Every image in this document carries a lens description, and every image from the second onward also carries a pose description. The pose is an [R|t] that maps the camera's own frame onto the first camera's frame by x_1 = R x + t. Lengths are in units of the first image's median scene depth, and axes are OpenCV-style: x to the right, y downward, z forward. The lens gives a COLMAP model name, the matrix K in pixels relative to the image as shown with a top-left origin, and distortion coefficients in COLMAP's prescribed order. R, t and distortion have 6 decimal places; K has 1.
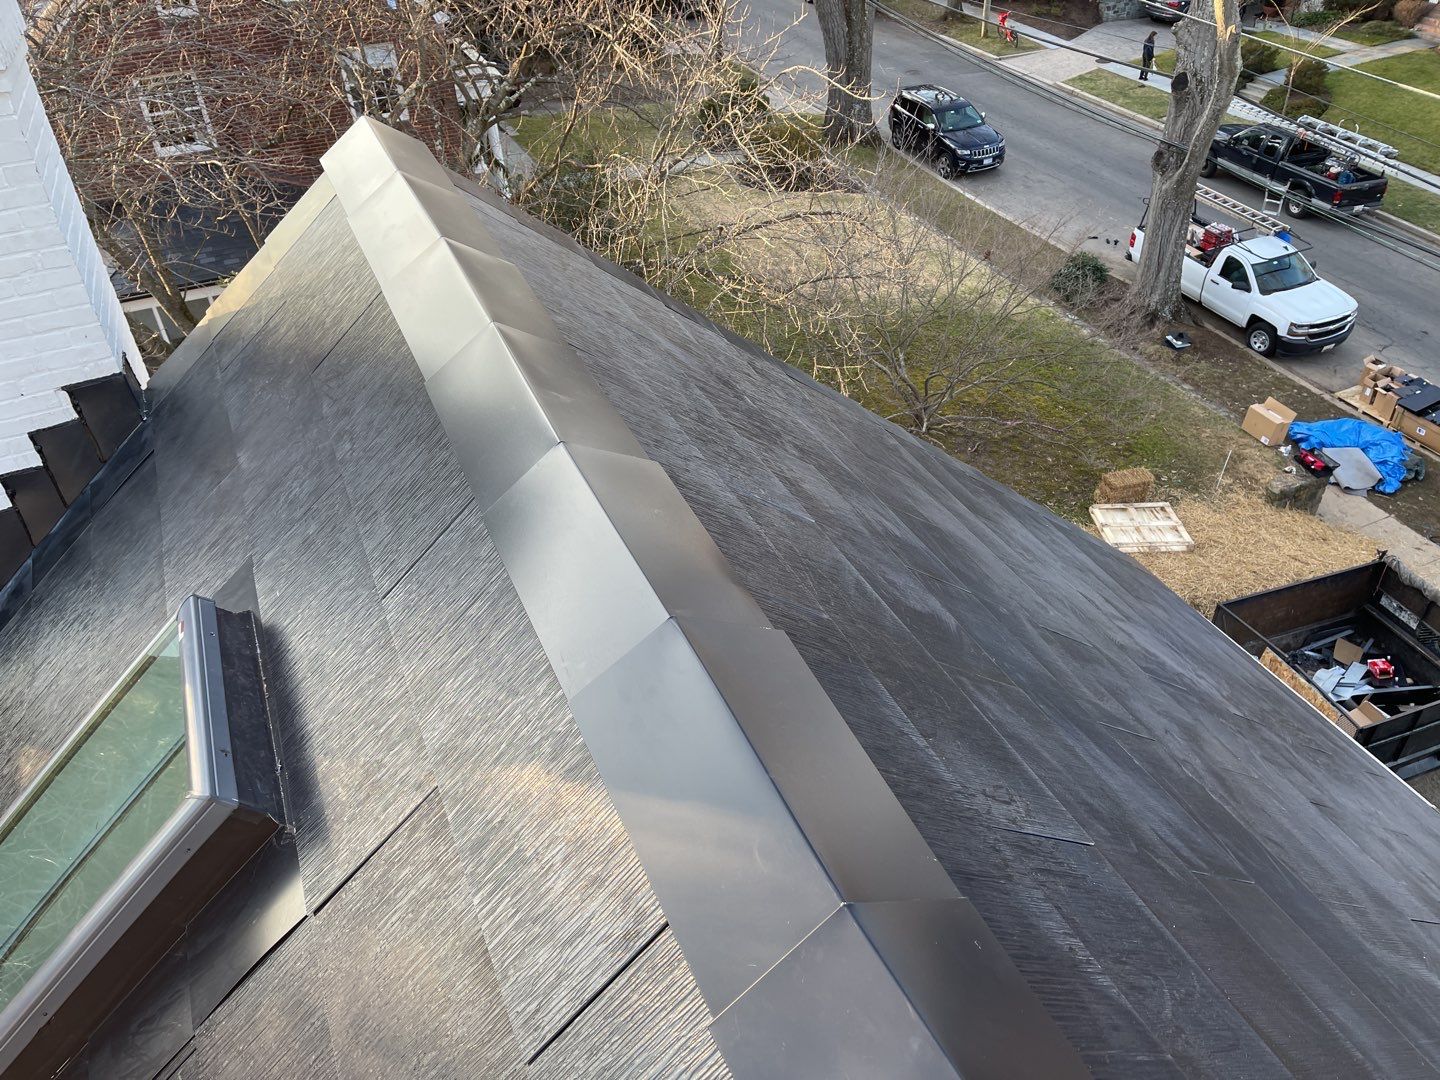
lens RADIAL K [[1082.2, 0, 736.1], [0, 1082.2, 538.6], [0, 0, 1]] dist [0.081225, -0.107170]
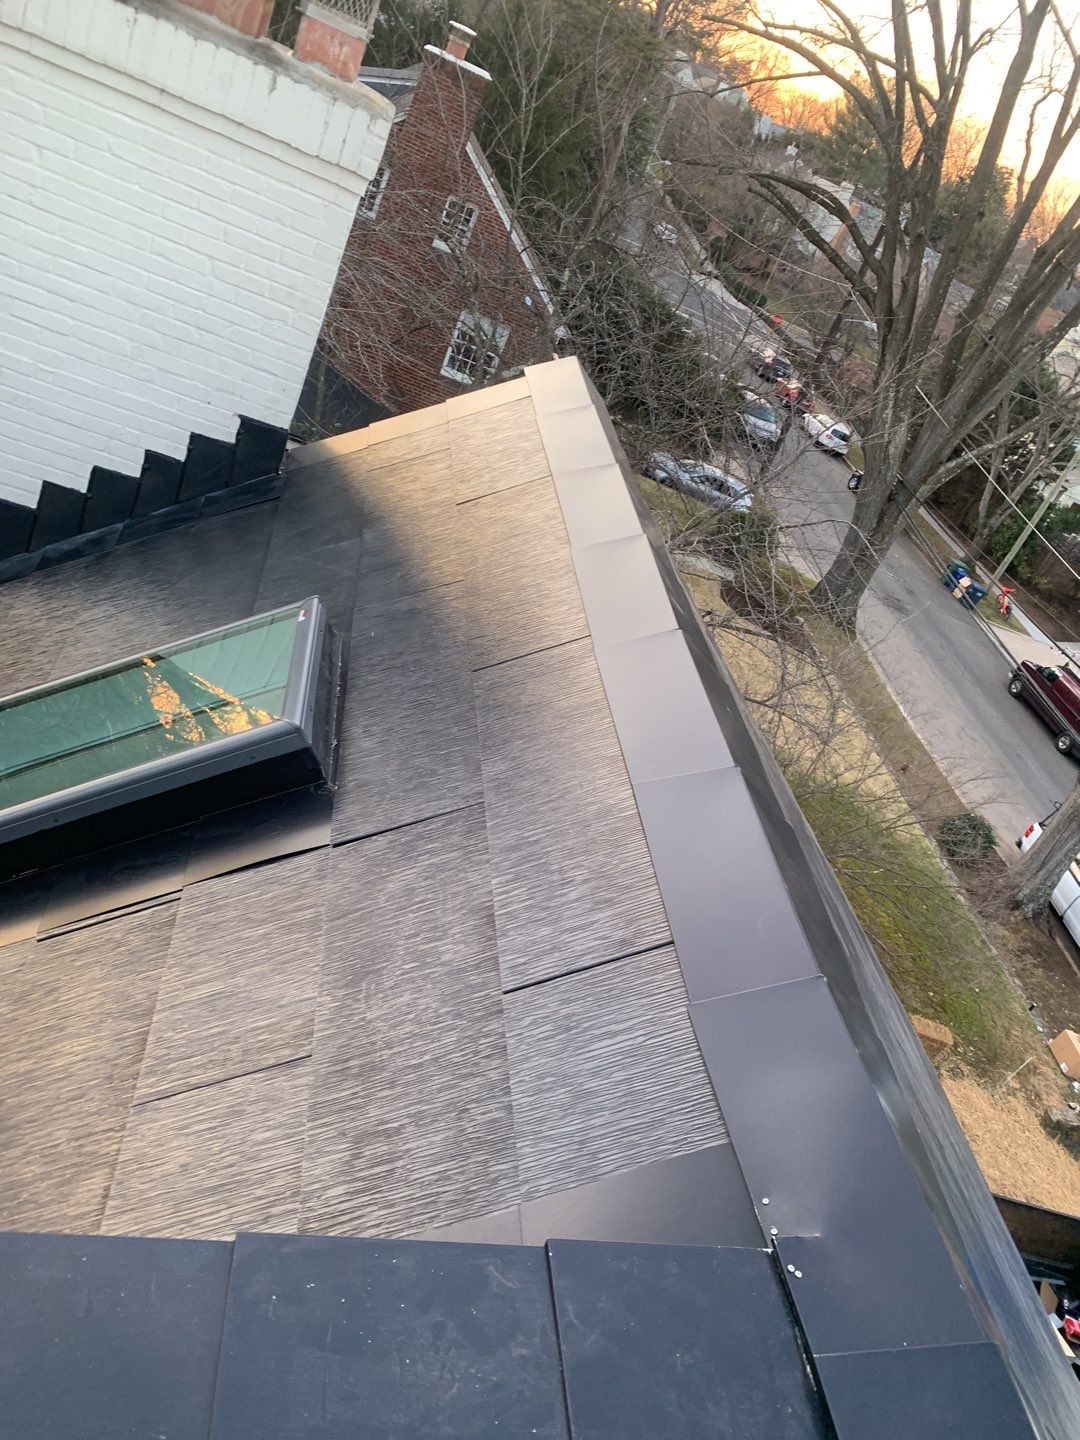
lens RADIAL K [[1112.2, 0, 575.4], [0, 1112.2, 722.8], [0, 0, 1]] dist [0.032931, -0.039702]
pose [[0.864822, 0.500656, -0.037783, -0.096540], [-0.499422, 0.850074, -0.167189, 0.165262], [-0.051586, 0.163458, 0.985201, -0.142334]]
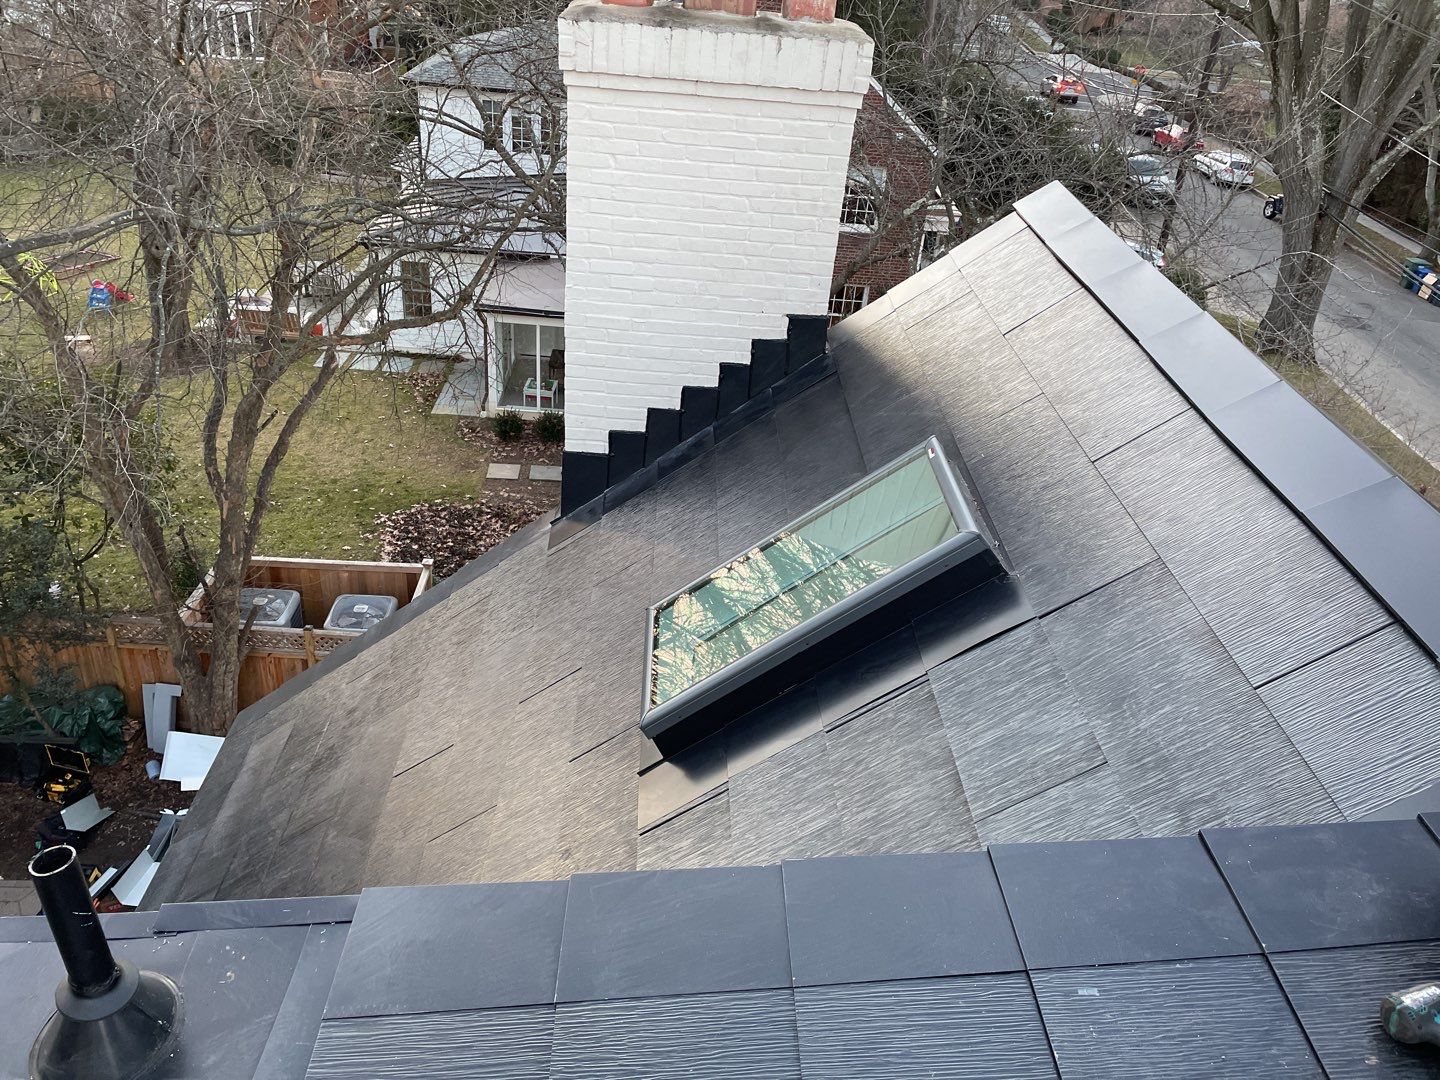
lens RADIAL K [[1094.9, 0, 709.6], [0, 1094.9, 529.0], [0, 0, 1]] dist [0.072838, -0.083116]
pose [[0.912011, 0.293893, -0.286118, -0.223051], [-0.330075, 0.939973, -0.086608, 0.284360], [0.243489, 0.173428, 0.954272, -0.335705]]
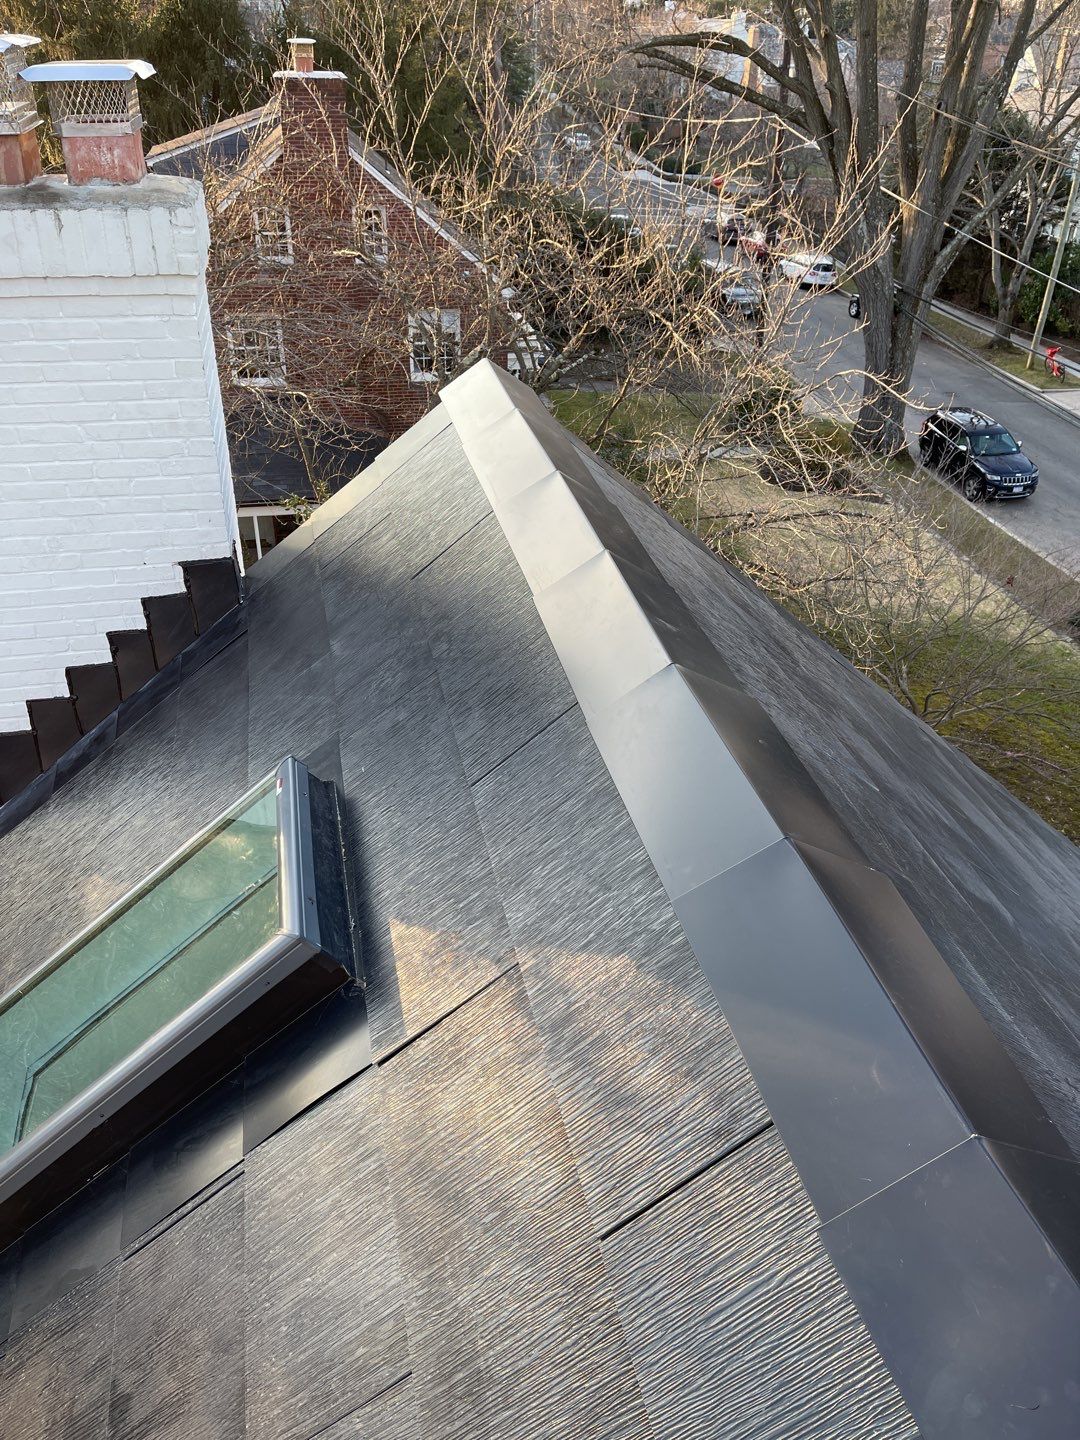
lens RADIAL K [[1085.9, 0, 548.2], [0, 1085.9, 725.8], [0, 0, 1]] dist [0.072872, -0.105465]
pose [[0.977095, 0.161566, -0.138502, -0.073786], [-0.172557, 0.982413, -0.071338, 0.038962], [0.124540, 0.093603, 0.987790, -0.025595]]
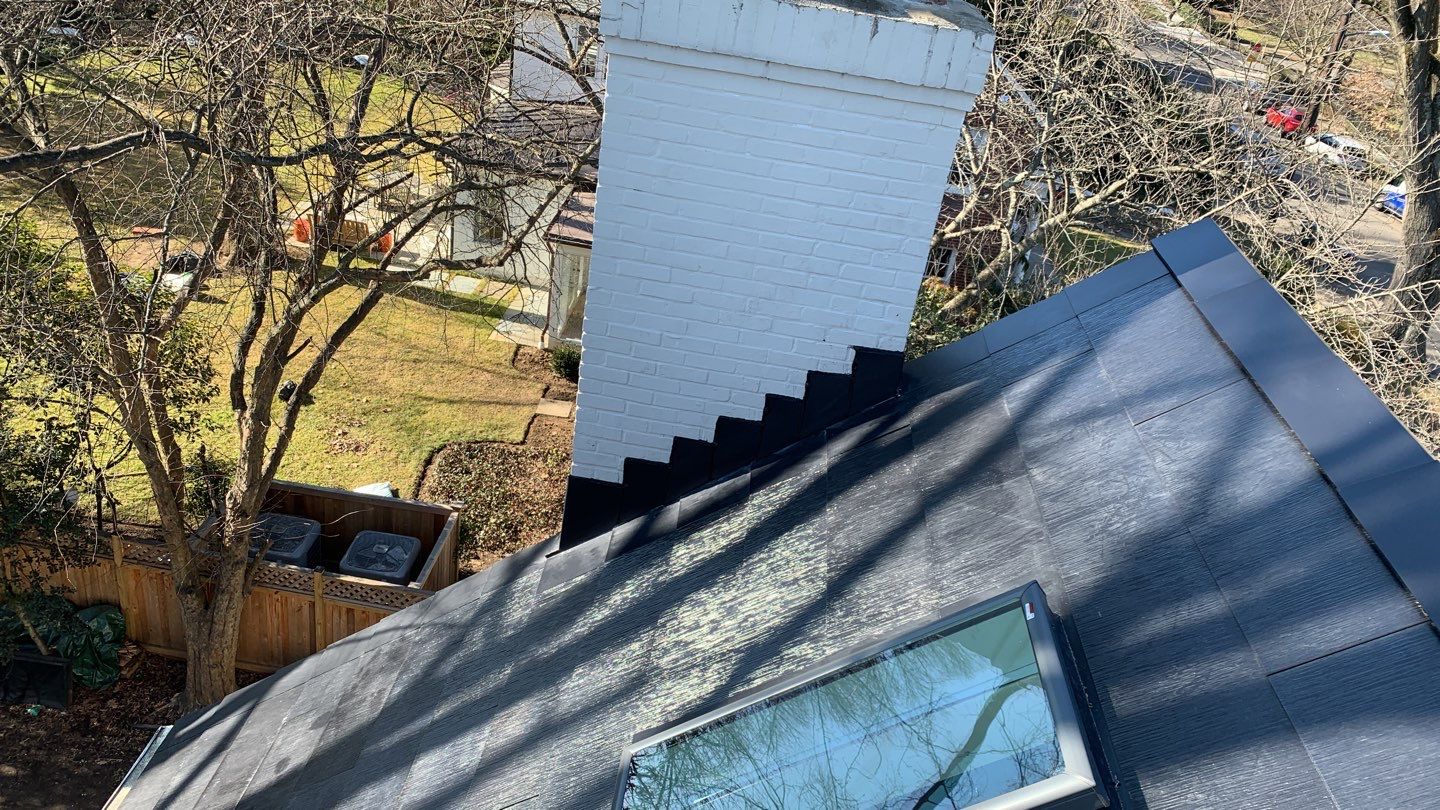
lens RADIAL K [[1096.9, 0, 717.5], [0, 1096.9, 408.5], [0, 0, 1]] dist [0.058048, -0.071923]
pose [[0.862062, 0.370928, -0.345341, -0.324779], [-0.428220, 0.897568, -0.104878, 0.104224], [0.271065, 0.238294, 0.932598, -0.093362]]
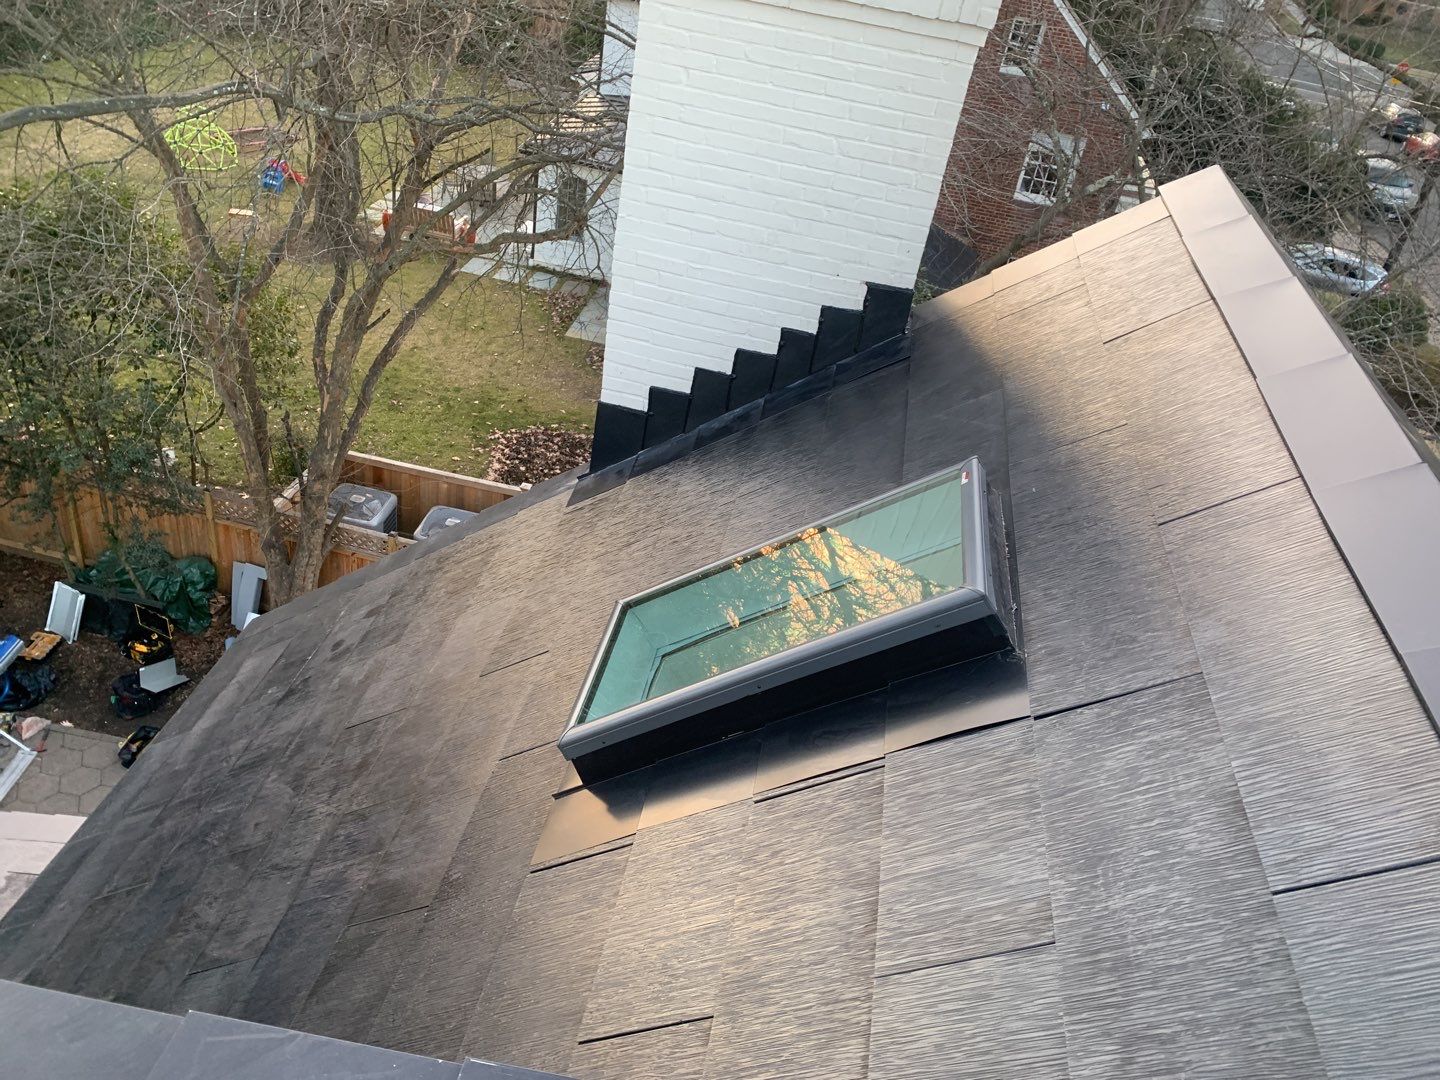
lens RADIAL K [[1112.2, 0, 711.8], [0, 1112.2, 535.6], [0, 0, 1]] dist [0.032931, -0.039702]
pose [[0.809816, 0.450750, -0.375531, -0.168431], [-0.483091, 0.875523, 0.009125, 0.181731], [0.332899, 0.174026, 0.926765, -0.149096]]
